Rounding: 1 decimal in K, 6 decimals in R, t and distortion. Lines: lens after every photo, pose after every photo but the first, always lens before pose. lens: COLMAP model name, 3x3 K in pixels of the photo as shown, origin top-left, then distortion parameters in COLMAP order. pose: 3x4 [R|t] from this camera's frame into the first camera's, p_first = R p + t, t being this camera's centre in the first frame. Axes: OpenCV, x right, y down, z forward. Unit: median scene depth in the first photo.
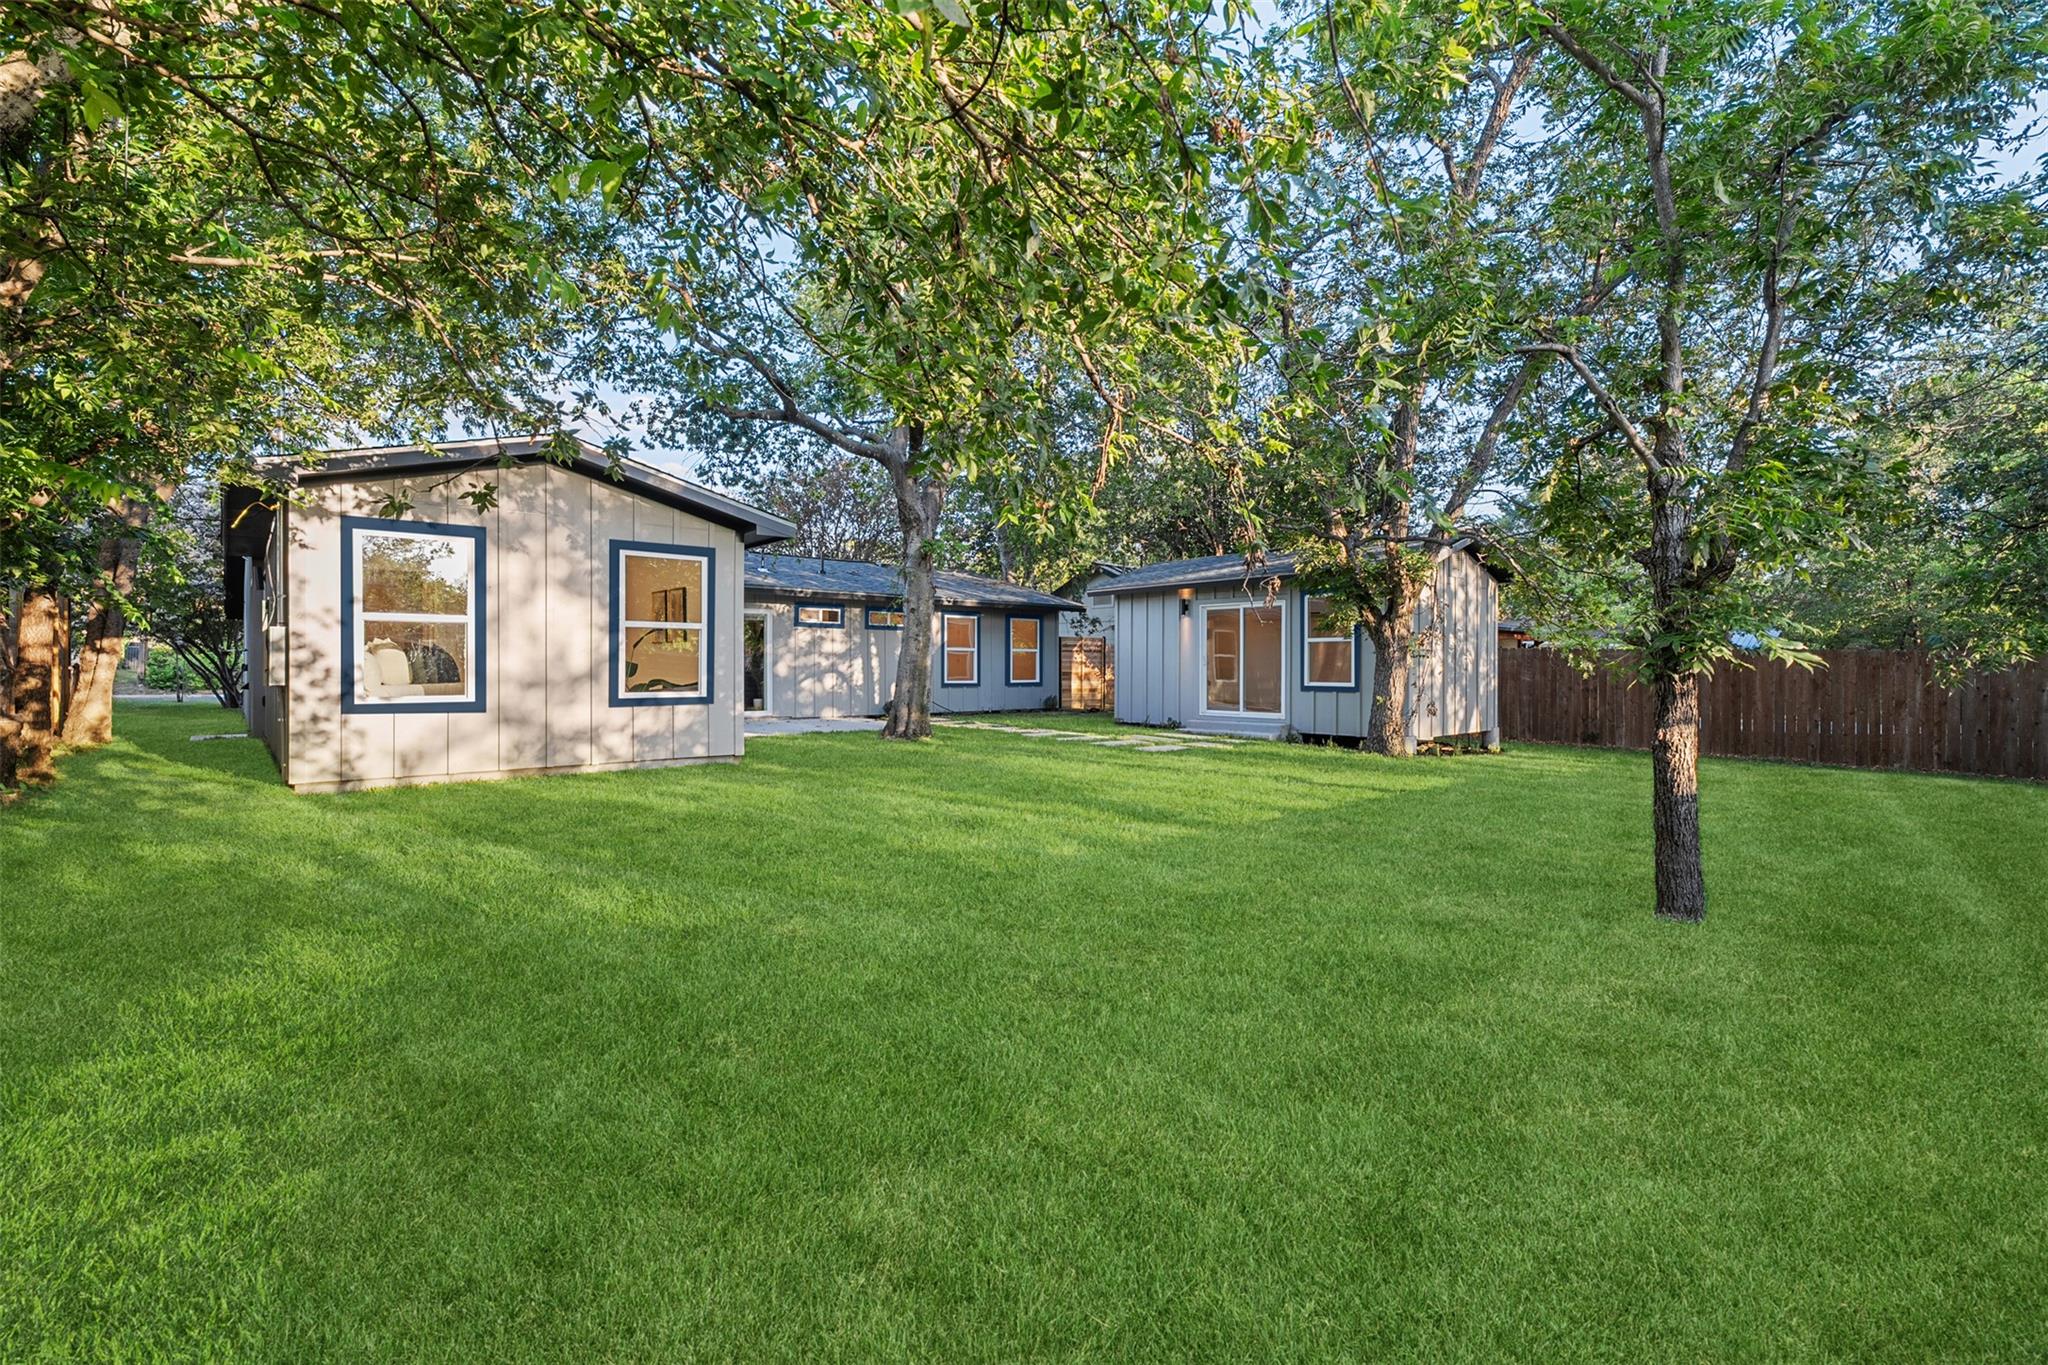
lens RADIAL K [[942.4, 0, 1013.1], [0, 942.4, 673.7], [0, 0, 1]] dist [-0.001570, 0.000030]
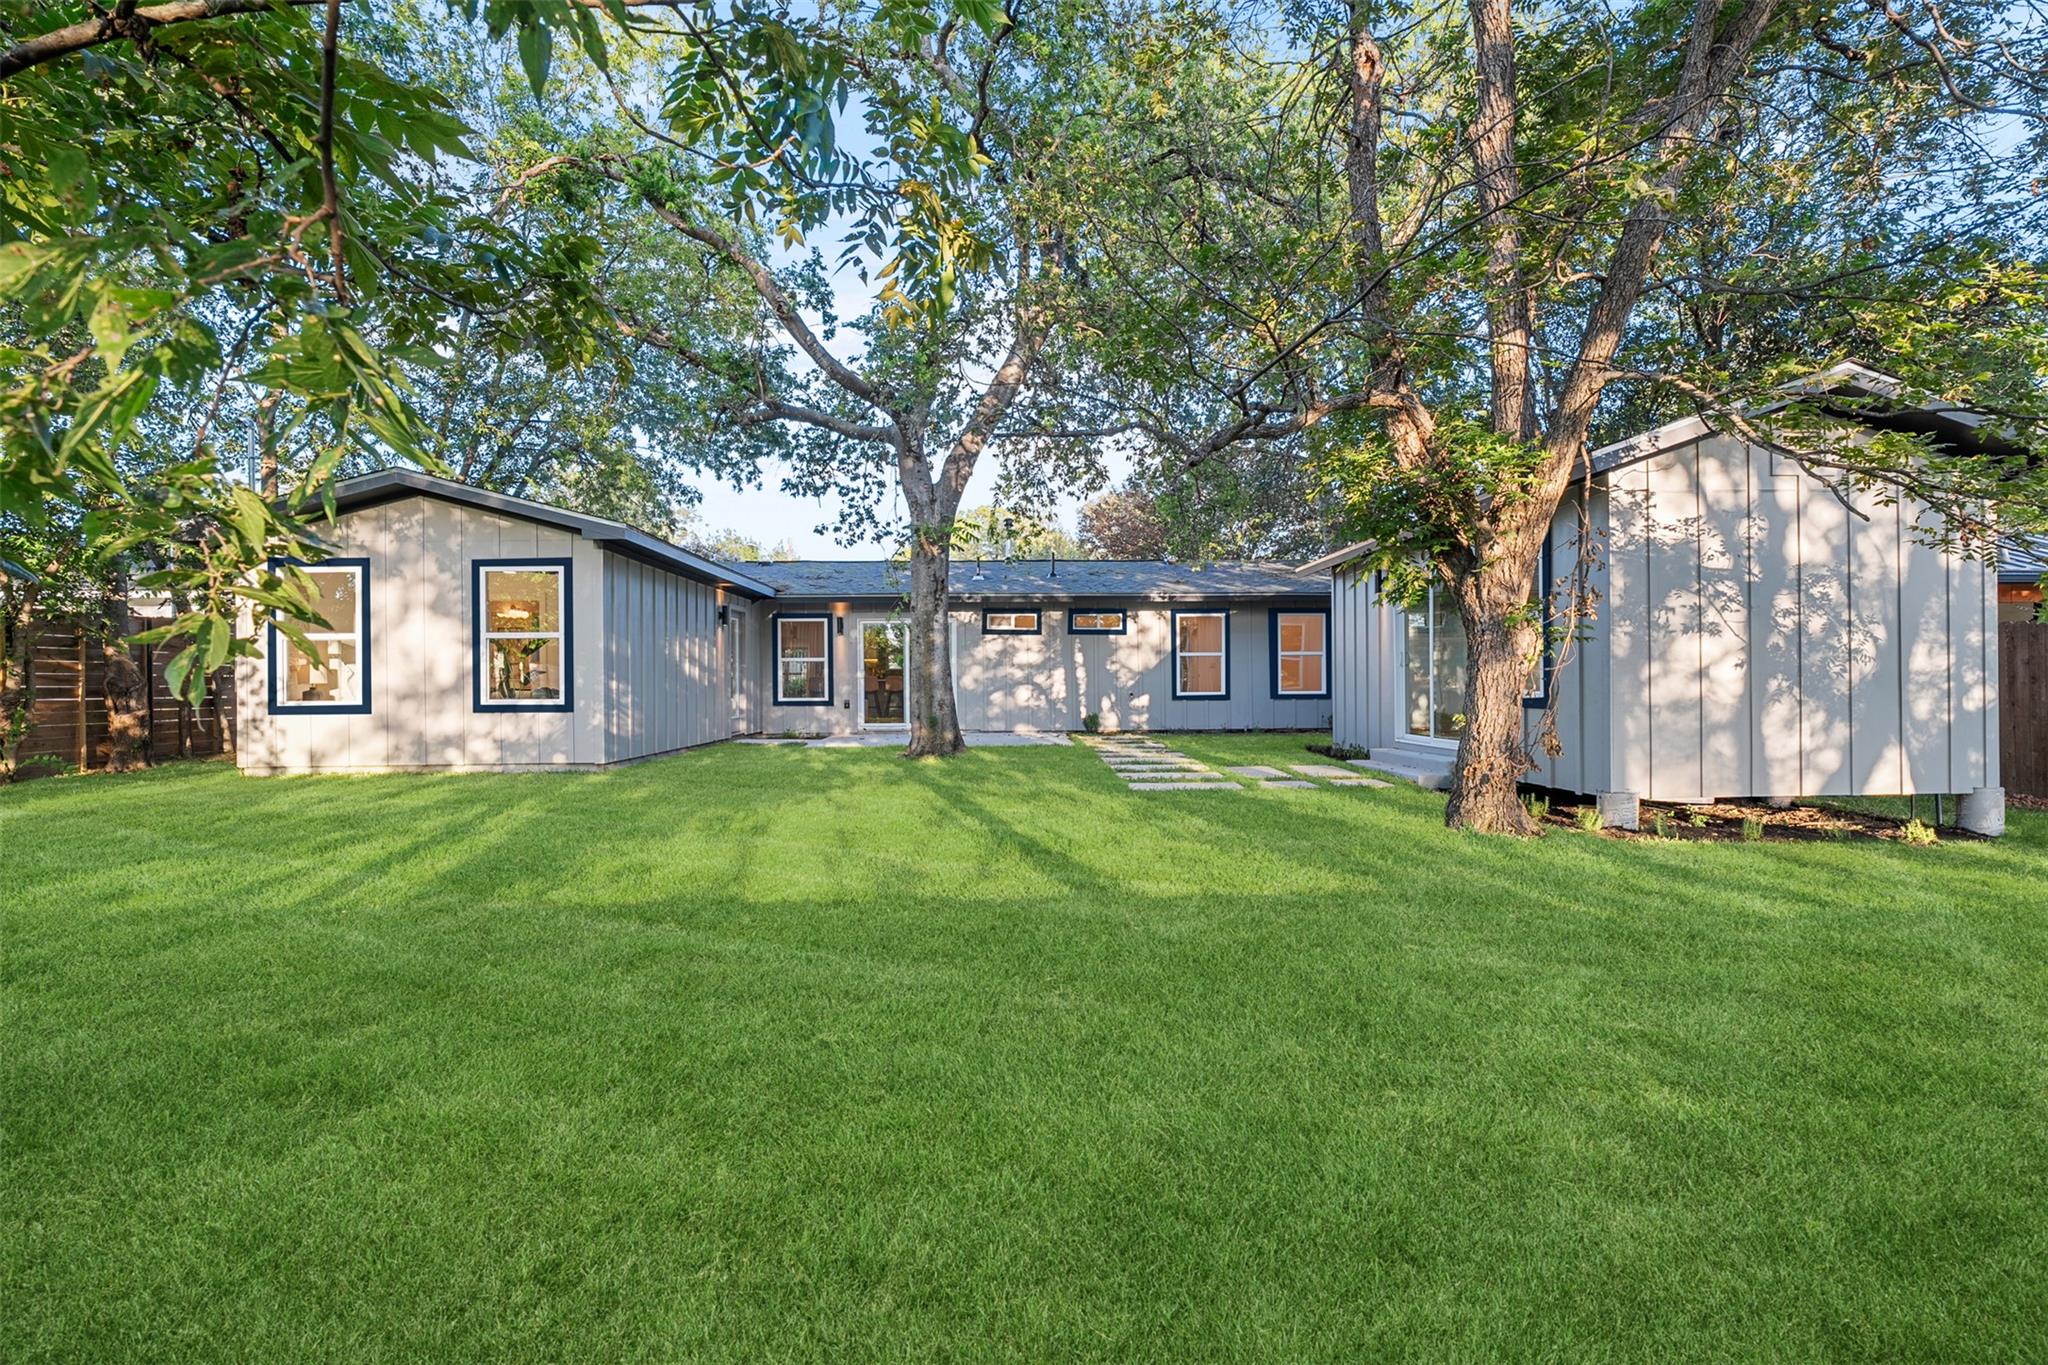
lens RADIAL K [[942.4, 0, 1023.0], [0, 942.4, 691.9], [0, 0, 1]] dist [-0.001570, 0.000030]
pose [[0.768139, -0.004978, -0.640264, 0.700819], [0.004646, 0.999987, -0.002200, 0.014624], [0.640266, -0.001285, 0.768152, 0.542456]]
